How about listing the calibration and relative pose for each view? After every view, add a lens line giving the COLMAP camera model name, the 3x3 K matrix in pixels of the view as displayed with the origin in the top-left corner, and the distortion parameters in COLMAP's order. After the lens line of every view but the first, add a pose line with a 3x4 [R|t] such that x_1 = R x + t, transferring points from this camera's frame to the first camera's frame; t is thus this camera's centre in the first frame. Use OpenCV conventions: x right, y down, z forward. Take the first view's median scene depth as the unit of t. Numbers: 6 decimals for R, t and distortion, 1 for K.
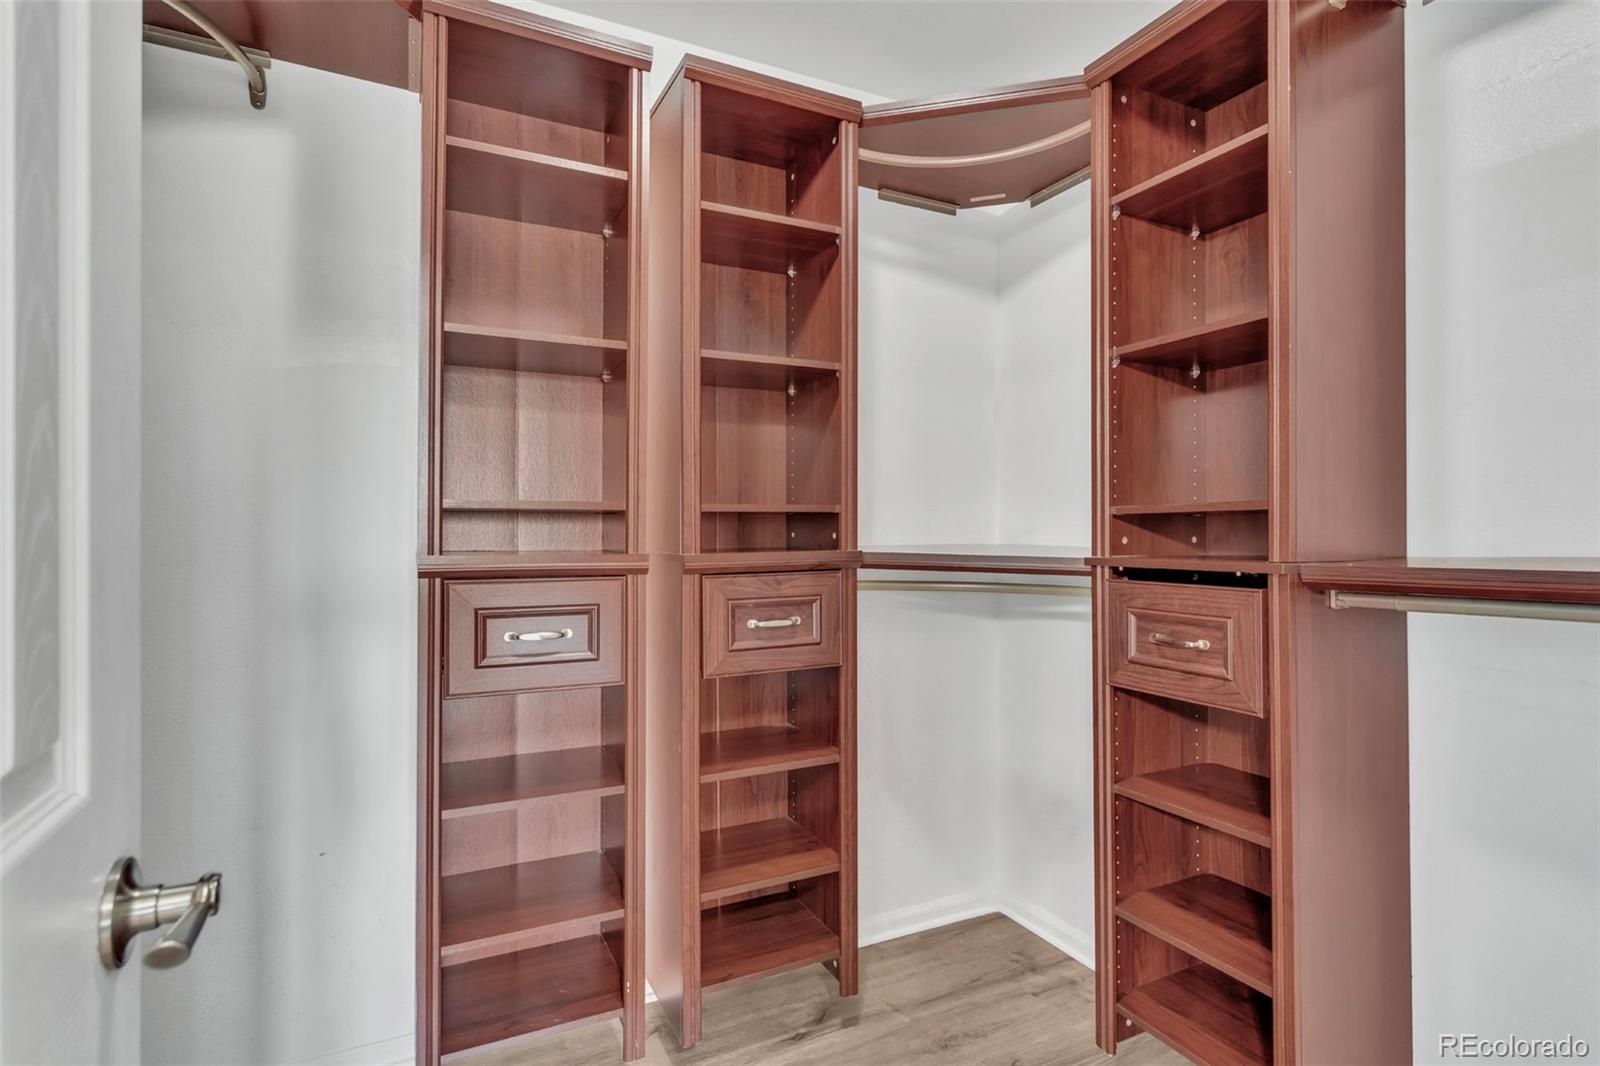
lens RADIAL K [[802.5, 0, 794.5], [0, 802.5, 527.3], [0, 0, 1]] dist [0.001858, -0.000118]
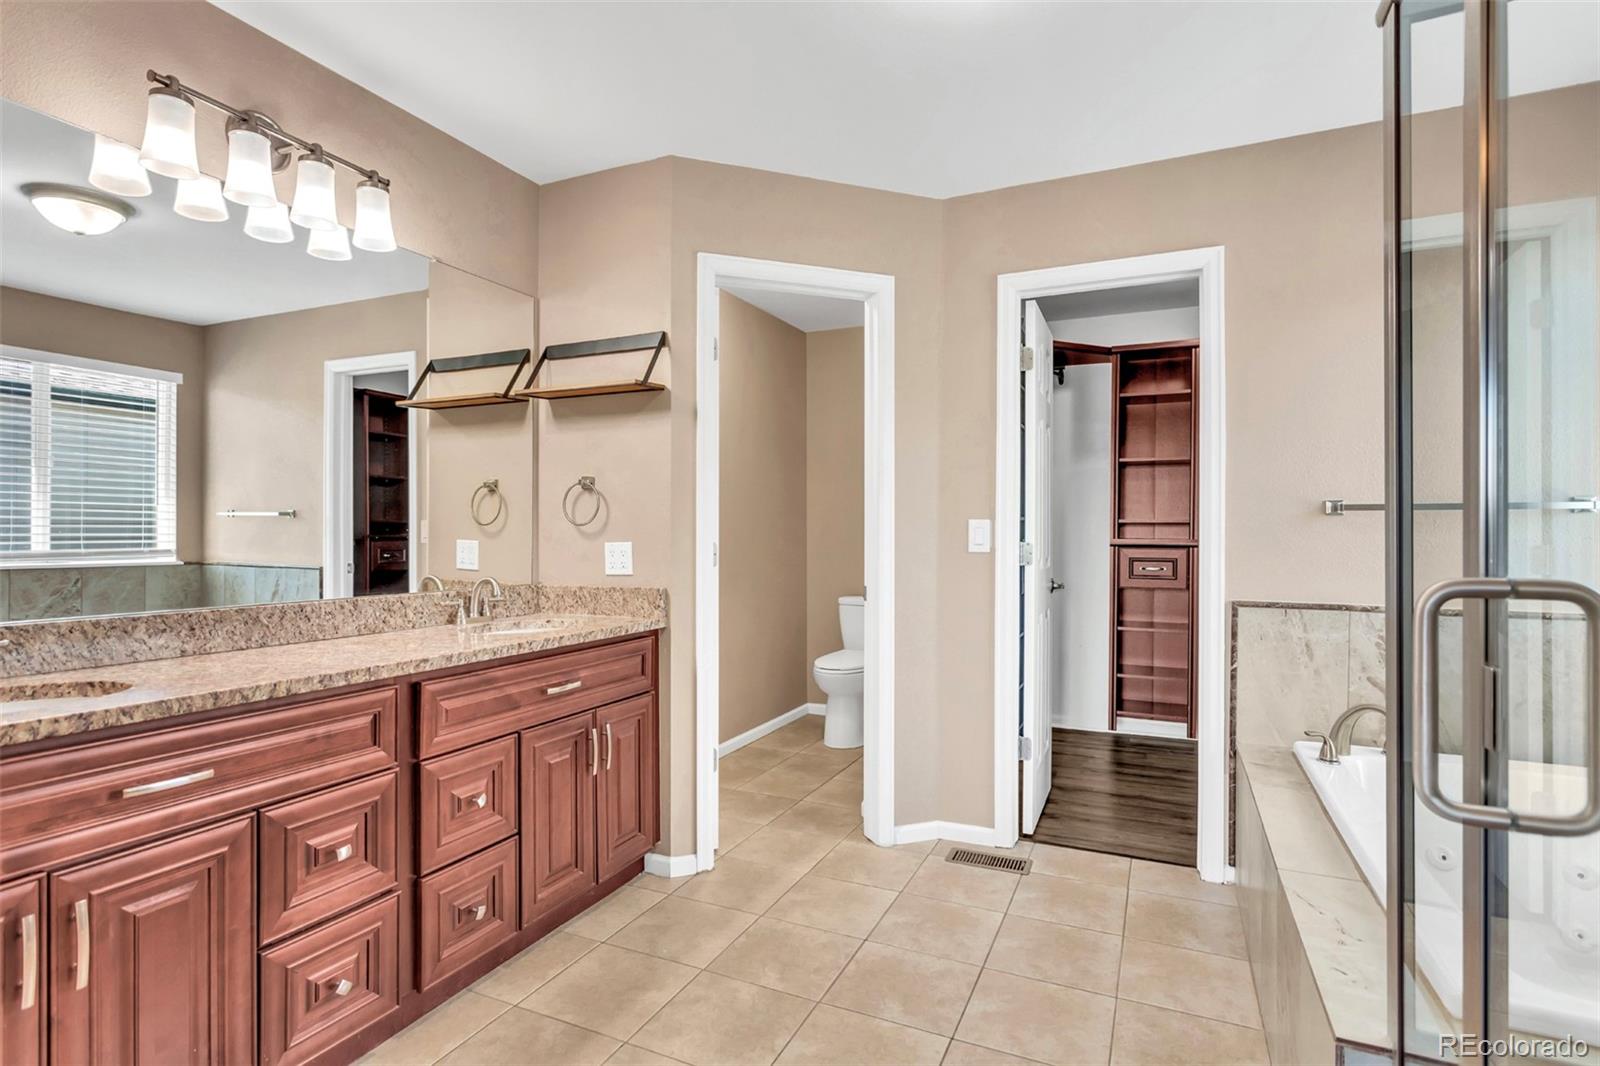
lens RADIAL K [[802.5, 0, 795.9], [0, 802.5, 534.6], [0, 0, 1]] dist [0.001858, -0.000118]
pose [[0.635306, -0.003265, -0.772254, 0.991457], [0.004449, 0.999990, -0.000568, 0.013674], [0.772248, -0.003075, 0.635314, -1.631420]]
